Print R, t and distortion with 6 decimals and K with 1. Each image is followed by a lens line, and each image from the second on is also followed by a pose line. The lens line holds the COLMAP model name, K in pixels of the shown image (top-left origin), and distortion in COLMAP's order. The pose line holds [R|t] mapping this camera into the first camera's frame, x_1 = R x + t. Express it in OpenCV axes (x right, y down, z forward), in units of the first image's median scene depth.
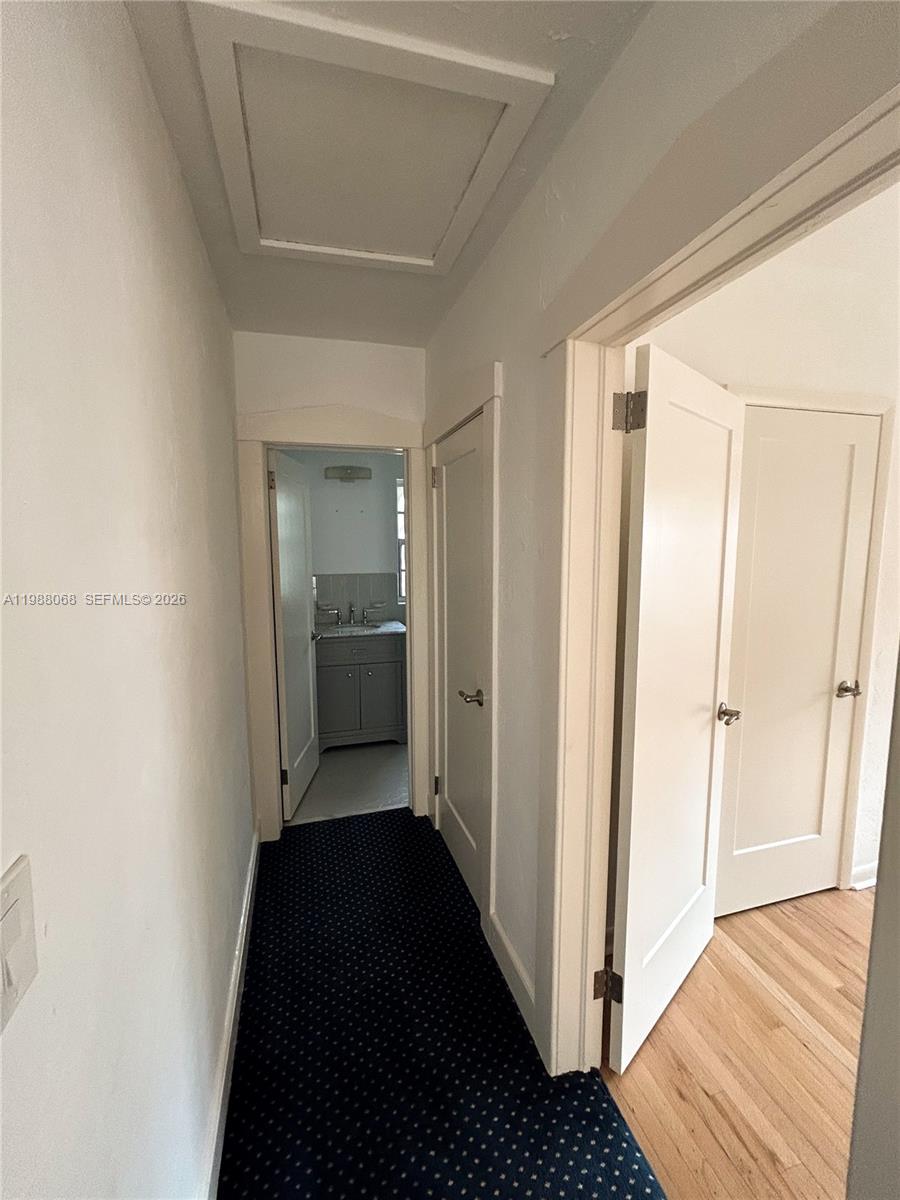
lens RADIAL K [[493.0, 0, 438.7], [0, 493.0, 591.4], [0, 0, 1]] dist [0.000427, -0.000029]
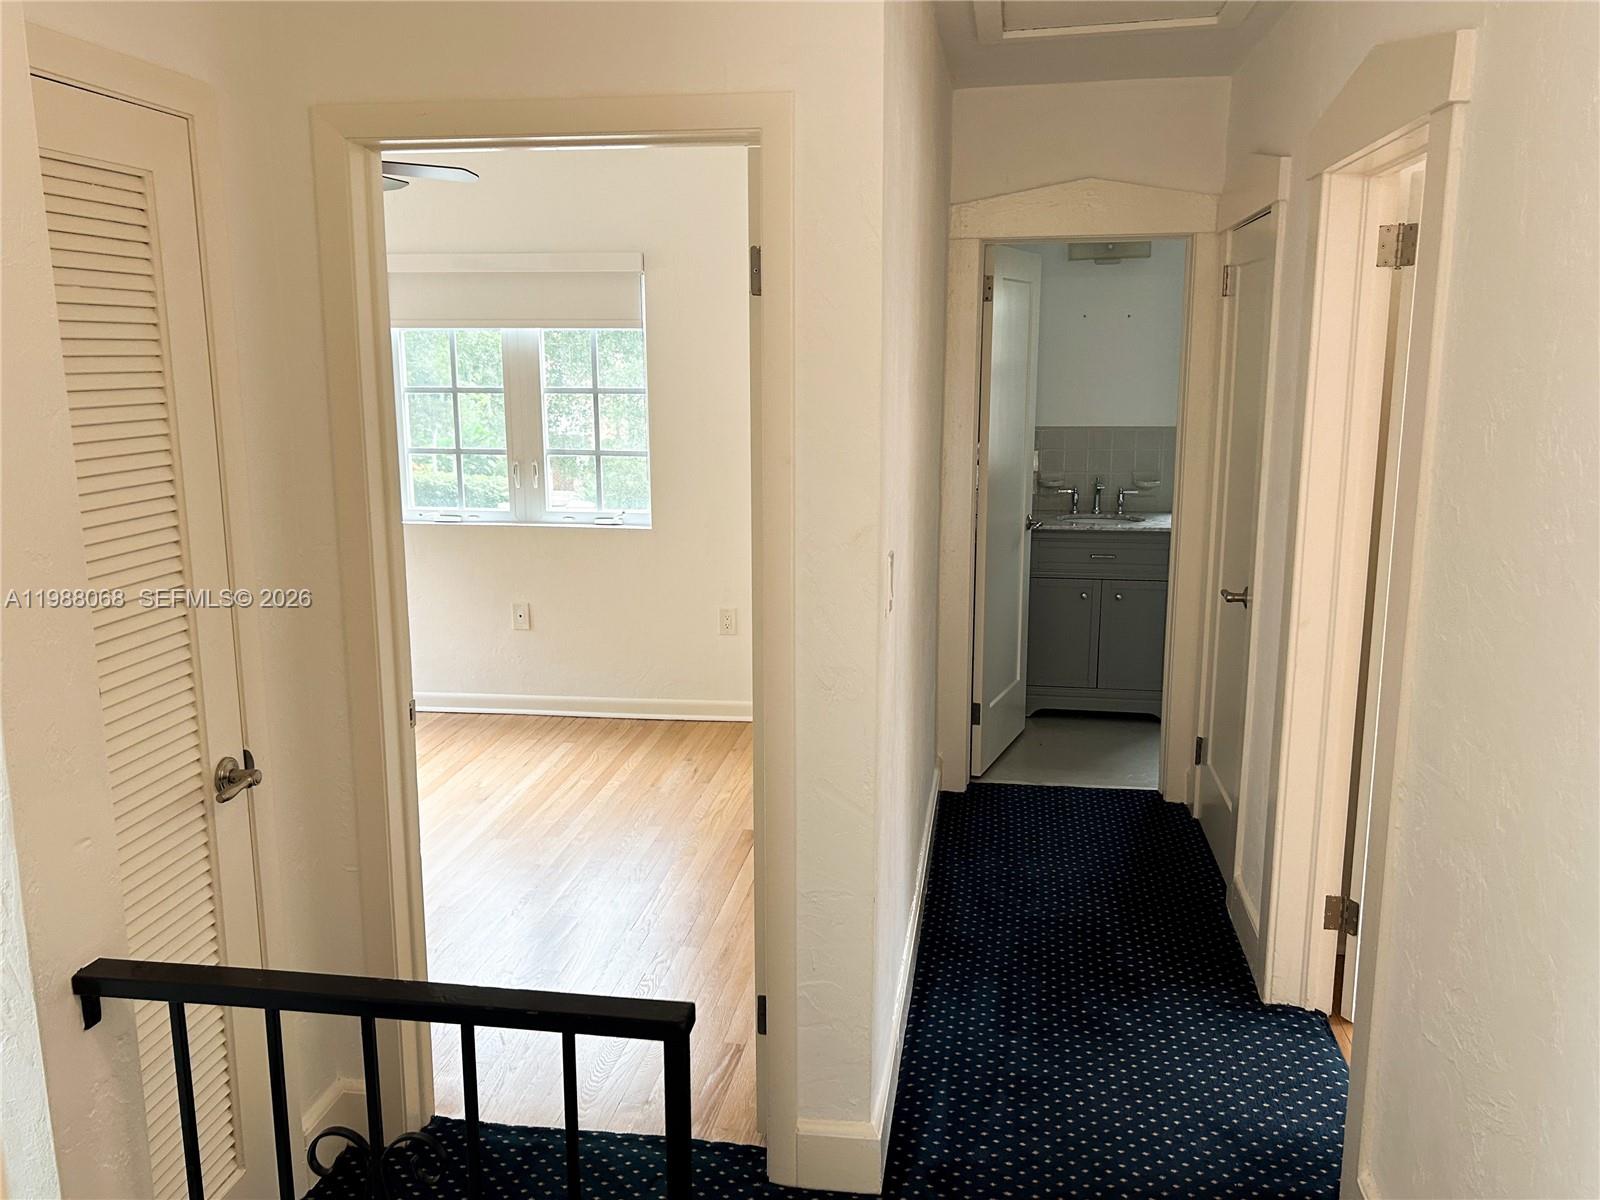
lens RADIAL K [[1261.8, 0, 804.8], [0, 1261.8, 591.4], [0, 0, 1]] dist [0.028723, -0.010592]
pose [[0.908920, 0.086057, -0.407993, 0.184363], [-0.048586, 0.993663, 0.101354, 0.033489], [0.414130, -0.072300, 0.907342, -0.721635]]
